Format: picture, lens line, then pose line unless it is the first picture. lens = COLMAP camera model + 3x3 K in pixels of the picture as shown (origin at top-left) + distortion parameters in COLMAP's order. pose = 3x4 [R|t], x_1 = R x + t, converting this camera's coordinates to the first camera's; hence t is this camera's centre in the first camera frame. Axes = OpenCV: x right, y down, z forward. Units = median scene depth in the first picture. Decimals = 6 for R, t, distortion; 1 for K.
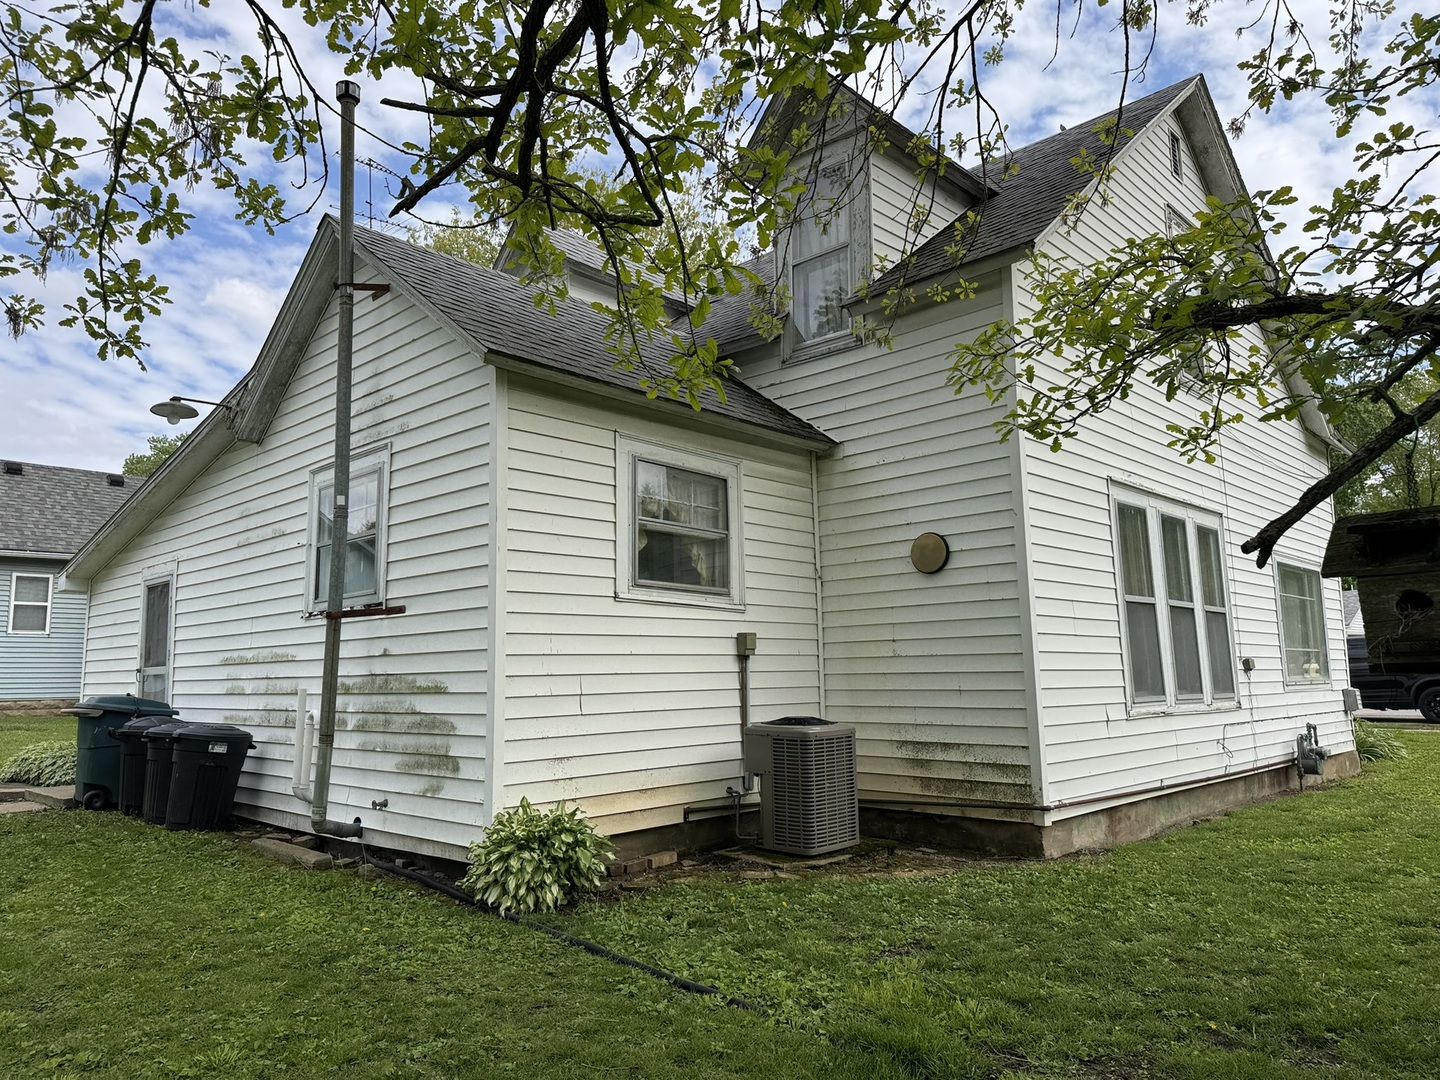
lens RADIAL K [[1024.9, 0, 718.5], [0, 1024.9, 535.1], [0, 0, 1]] dist [0.006705, 0.001444]
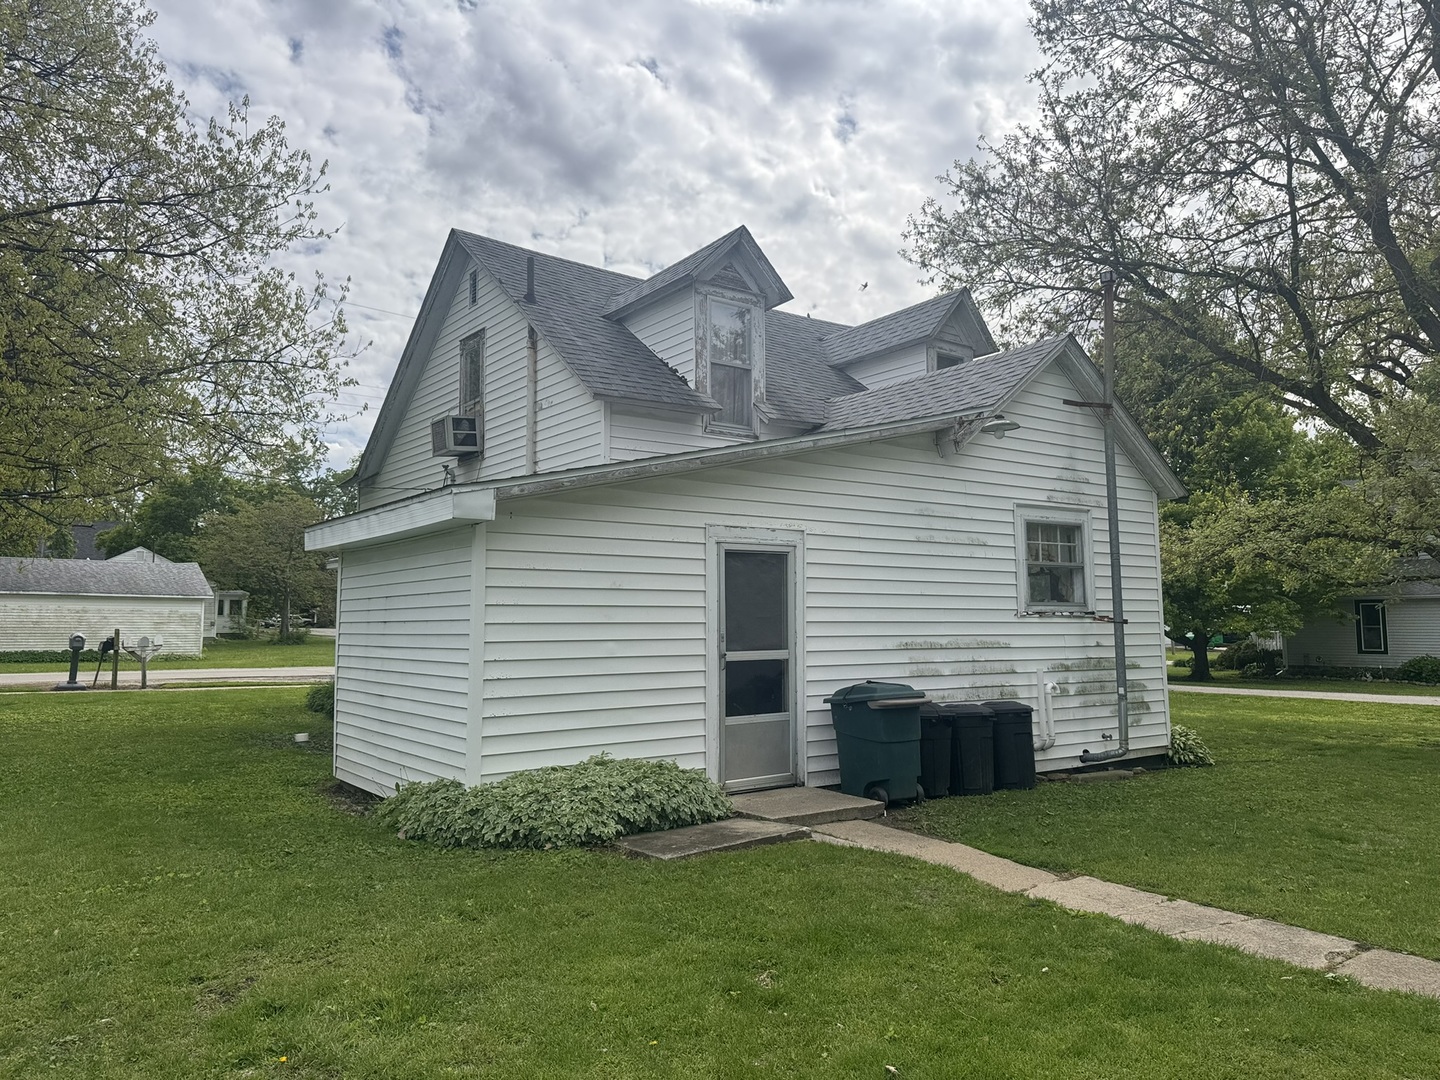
lens RADIAL K [[1024.9, 0, 719.7], [0, 1024.9, 540.2], [0, 0, 1]] dist [0.006705, 0.001444]
pose [[0.160072, 0.113771, 0.980527, -1.984174], [-0.128598, 0.987274, -0.093560, 0.177072], [-0.978693, -0.111118, 0.172666, 1.298397]]
